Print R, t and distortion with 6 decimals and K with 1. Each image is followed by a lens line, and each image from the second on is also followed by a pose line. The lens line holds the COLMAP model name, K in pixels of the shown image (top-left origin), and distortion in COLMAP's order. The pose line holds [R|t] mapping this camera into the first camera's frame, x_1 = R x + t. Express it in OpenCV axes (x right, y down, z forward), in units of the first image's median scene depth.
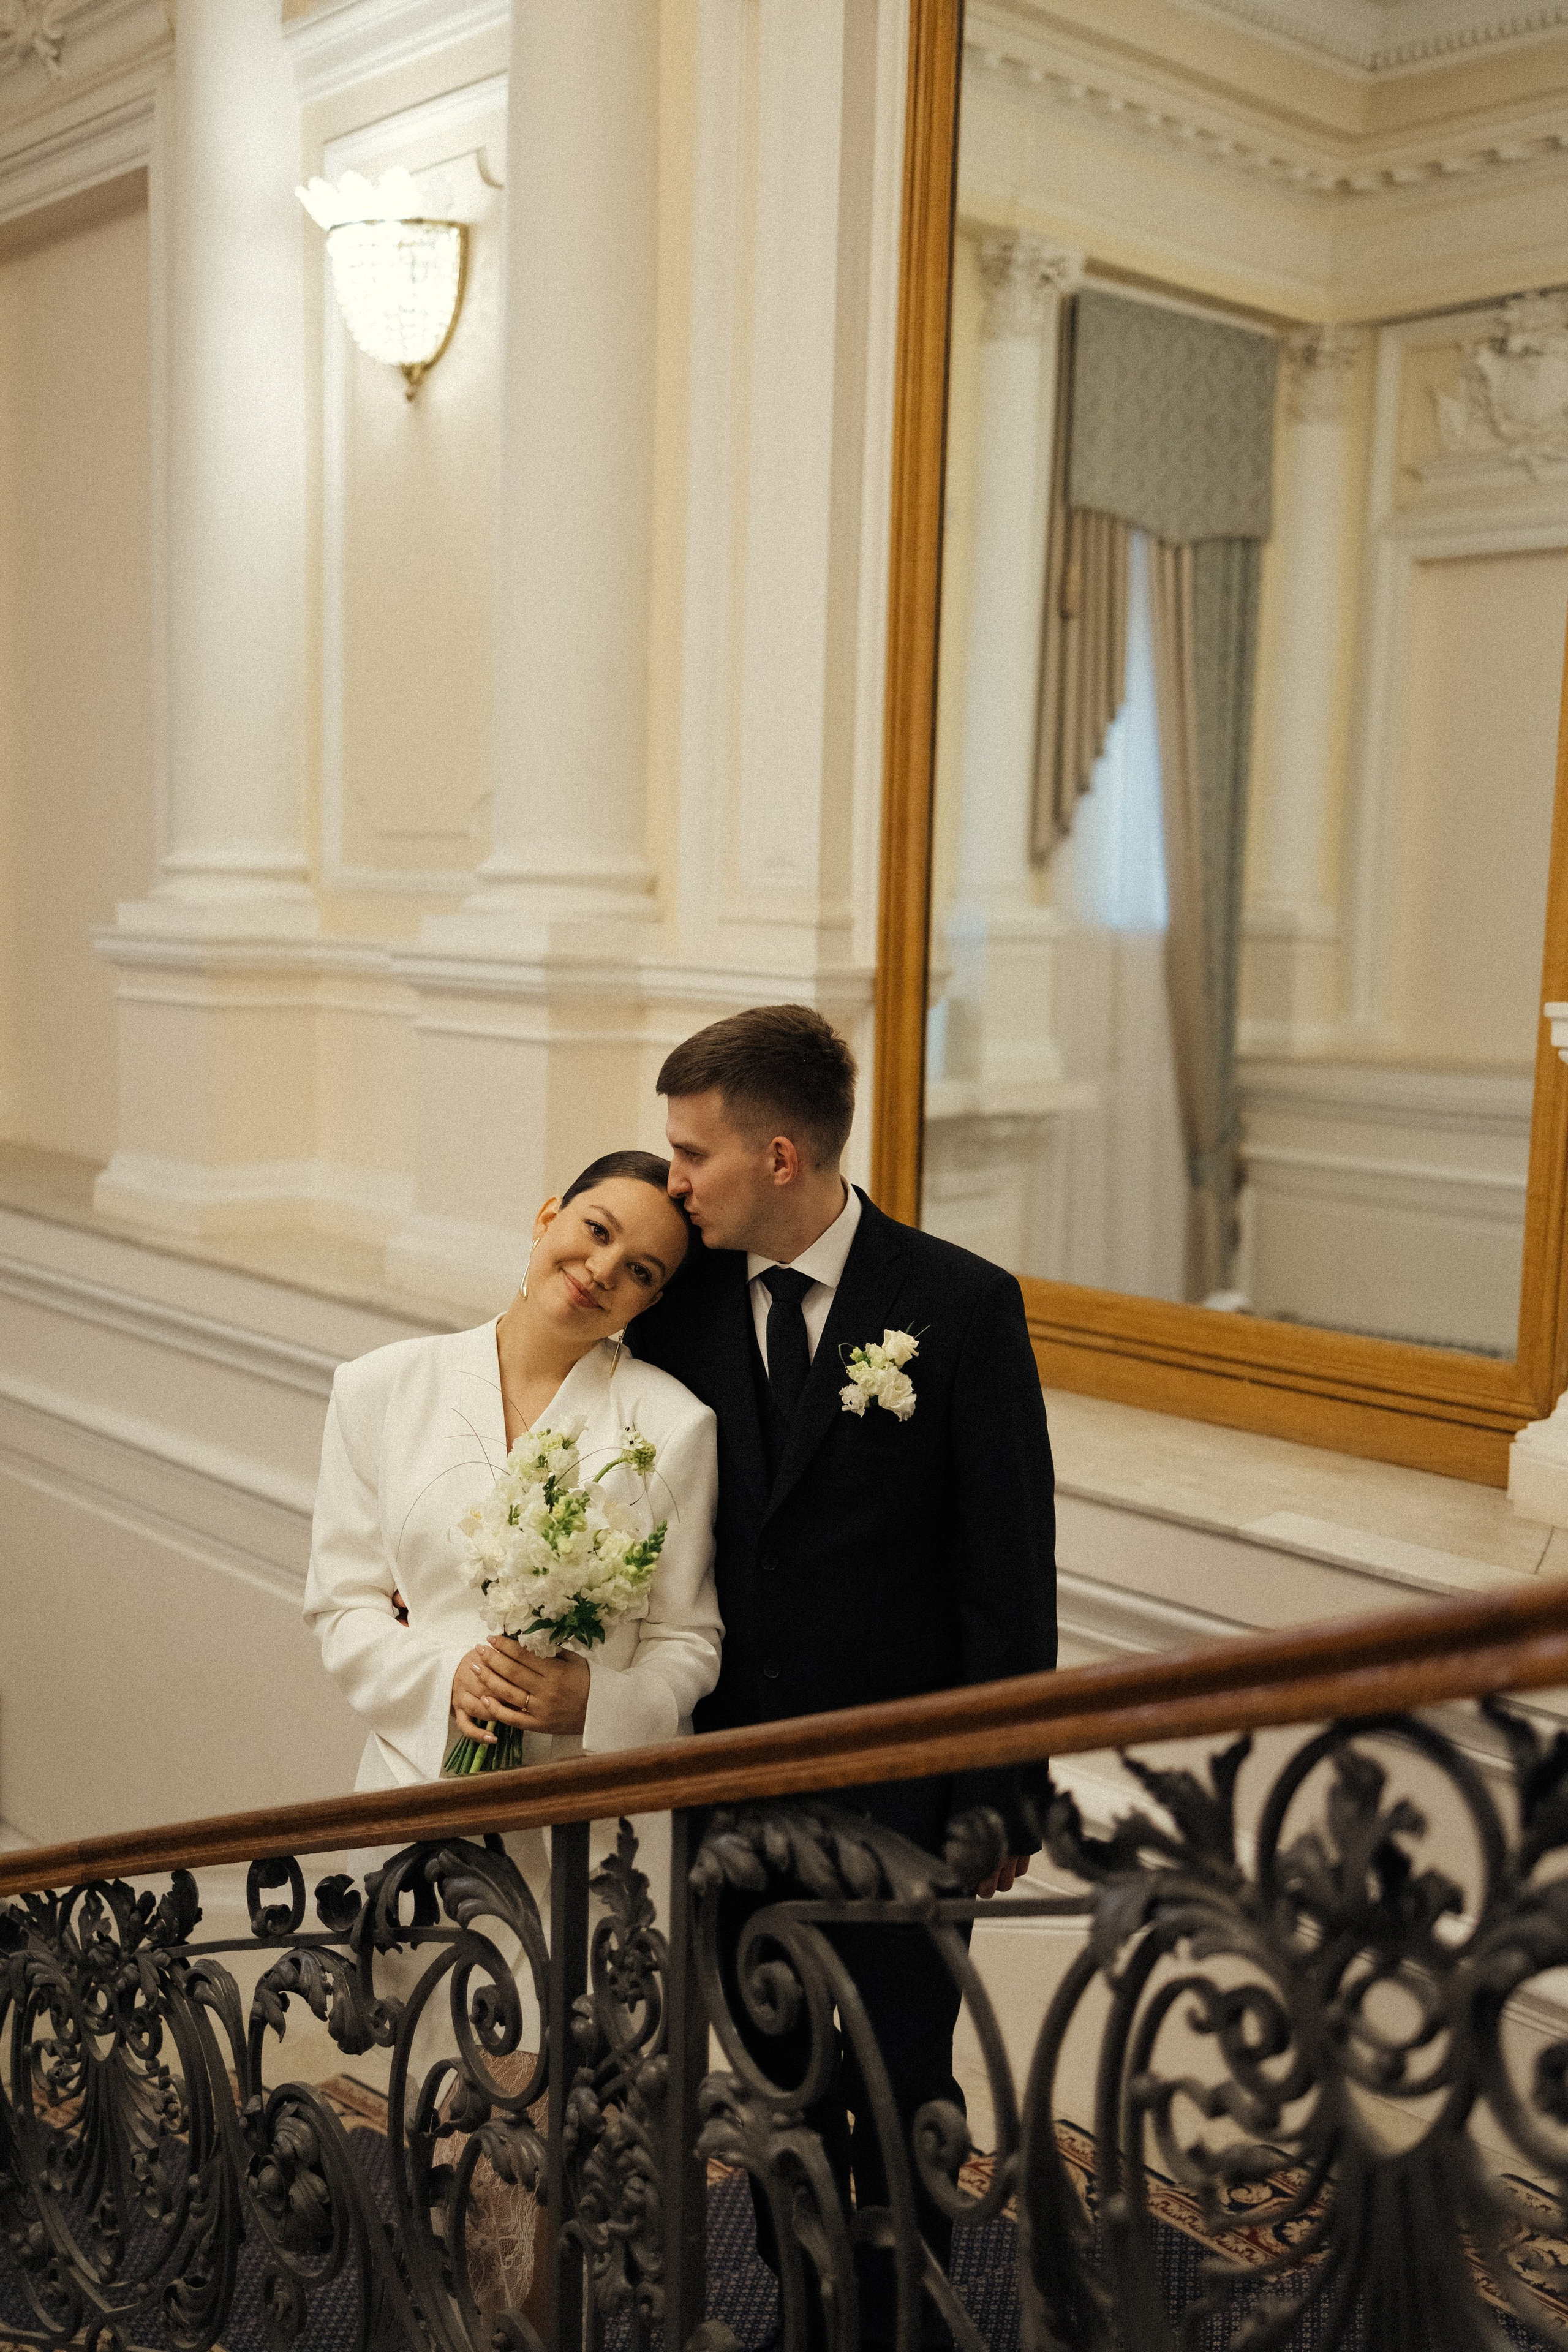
lens RADIAL K [[2350.3, 0, 784.1], [0, 2350.3, 1147.5], [0, 0, 1]] dist [0.027853, 0.000000]
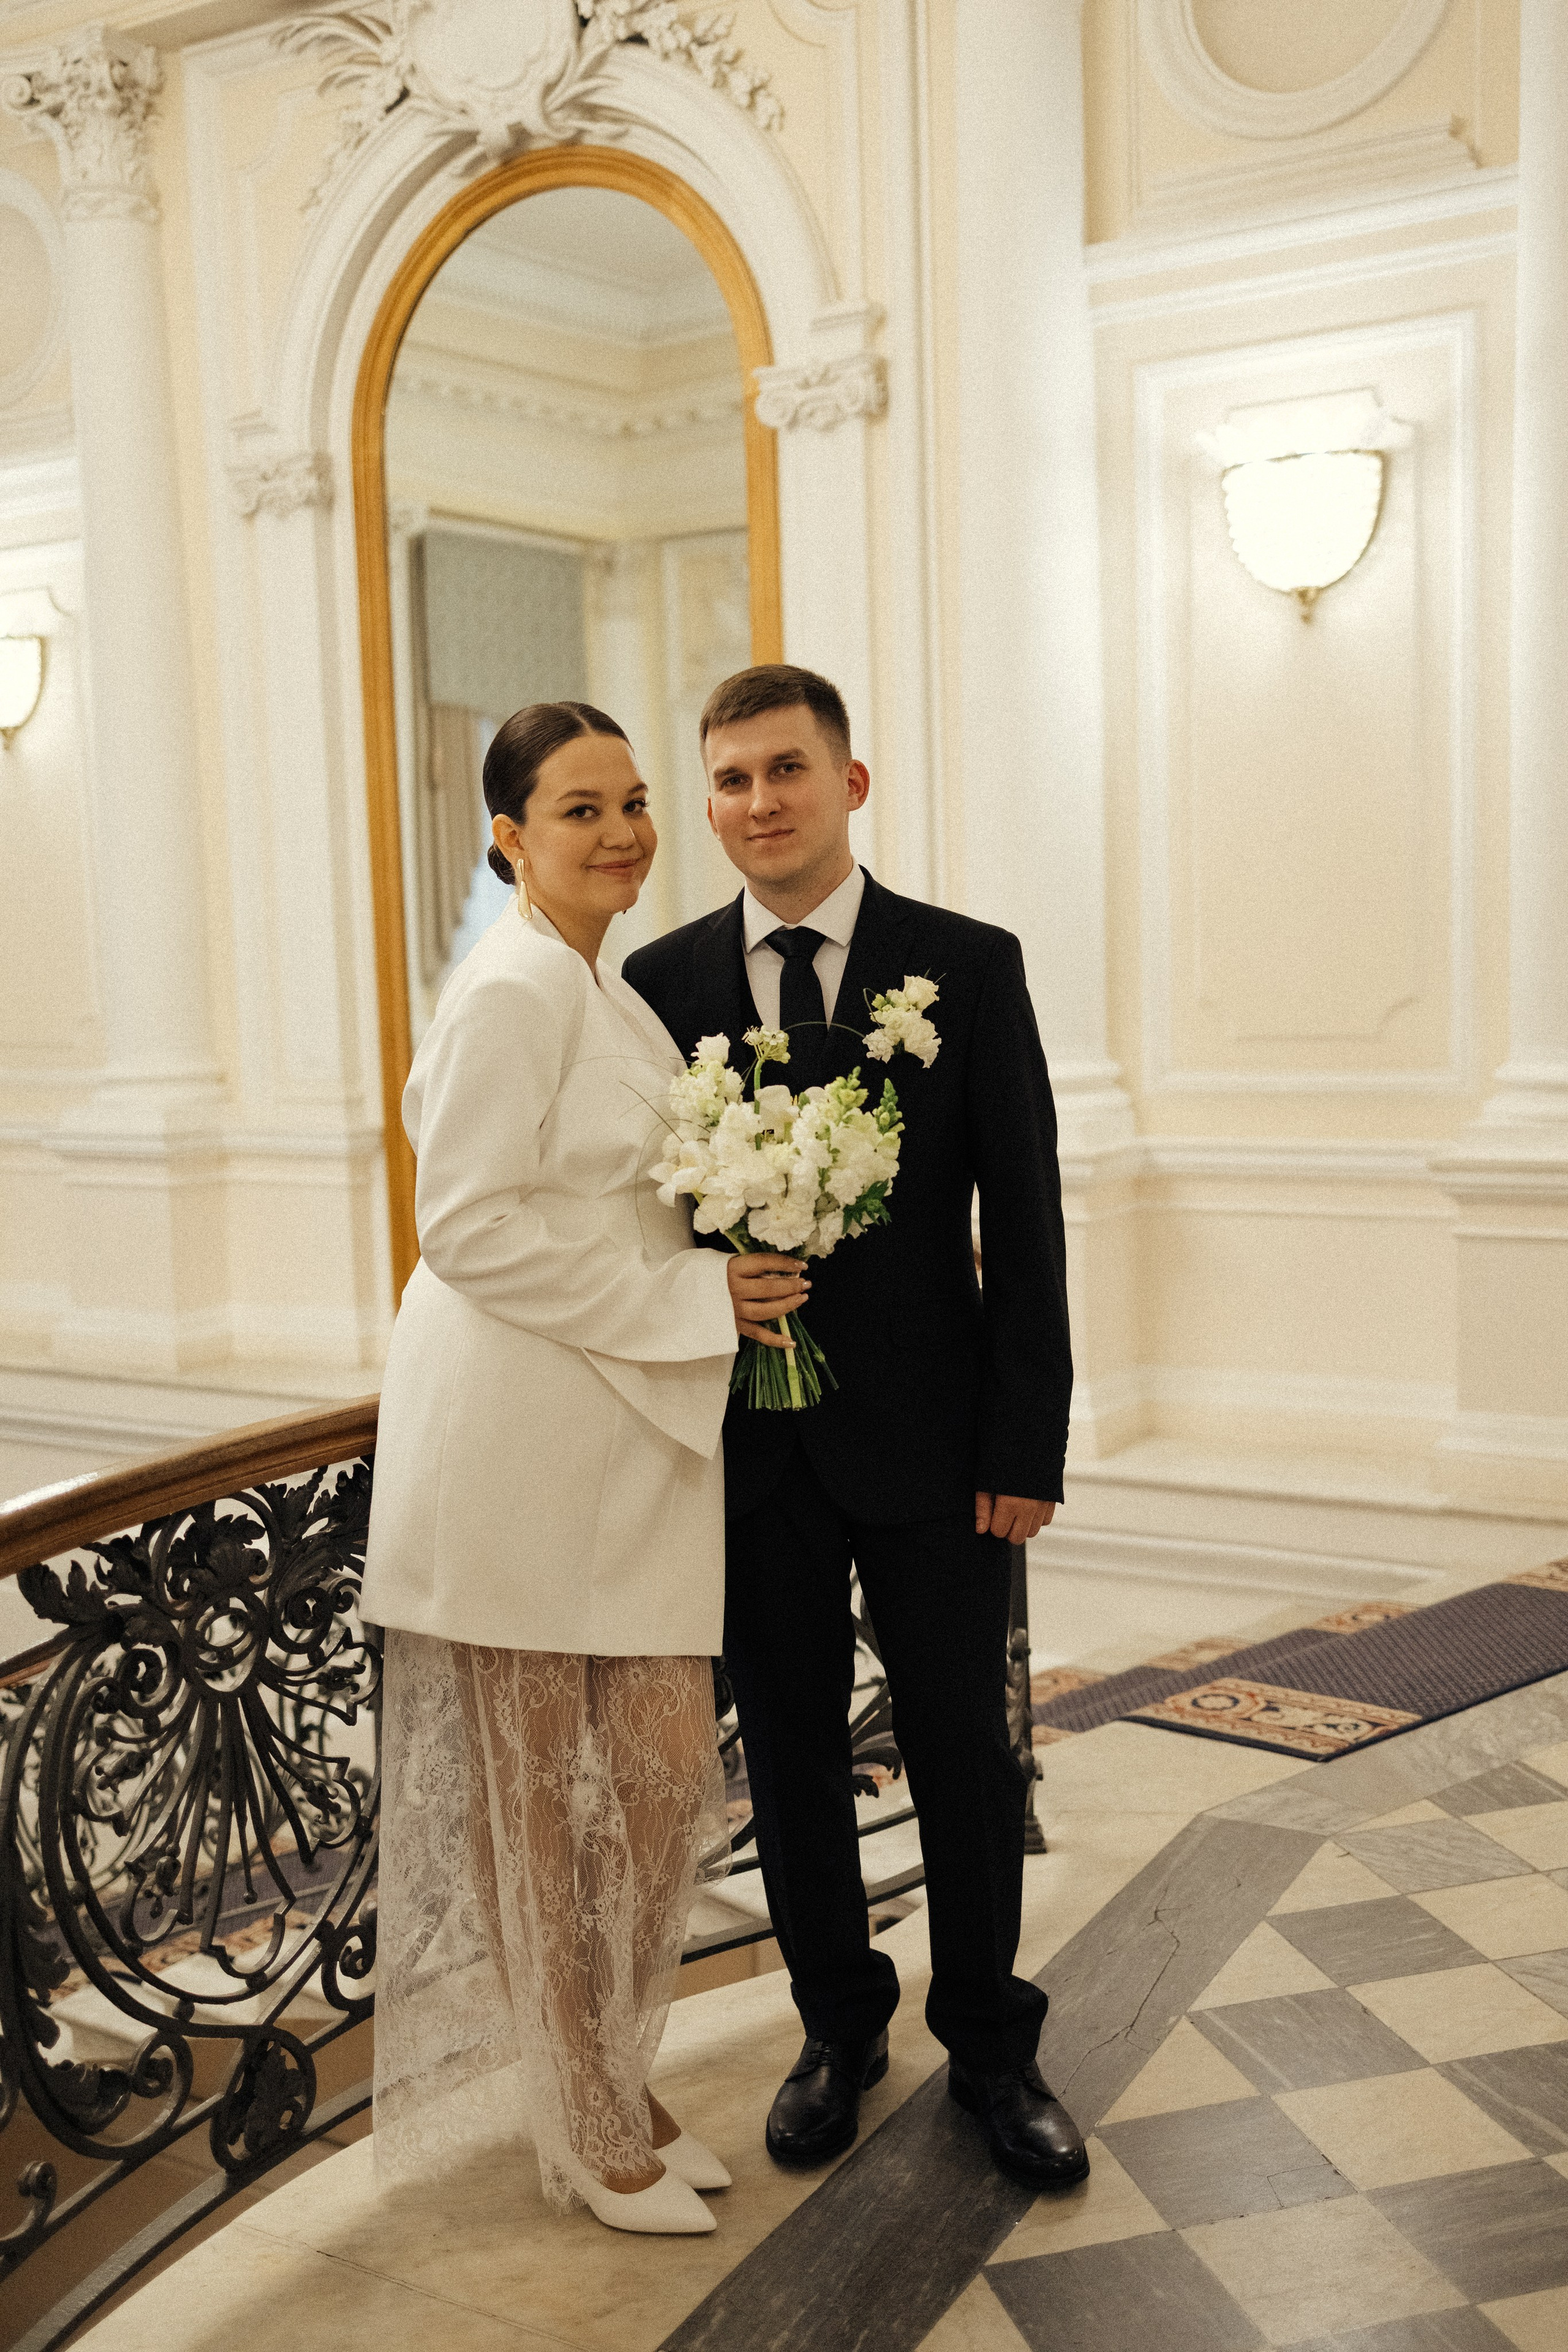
lens RADIAL K [[2350.3, 0, 804.2], [0, 2350.3, 1186.3], [0, 0, 1]] dist [0.027853, 0.000000]
pose [[0.958607, -0.083173, 0.272314, -0.109252], [0.085504, 0.996332, 0.003316, -0.013477], [-0.271591, 0.020105, 0.962203, -0.538115]]
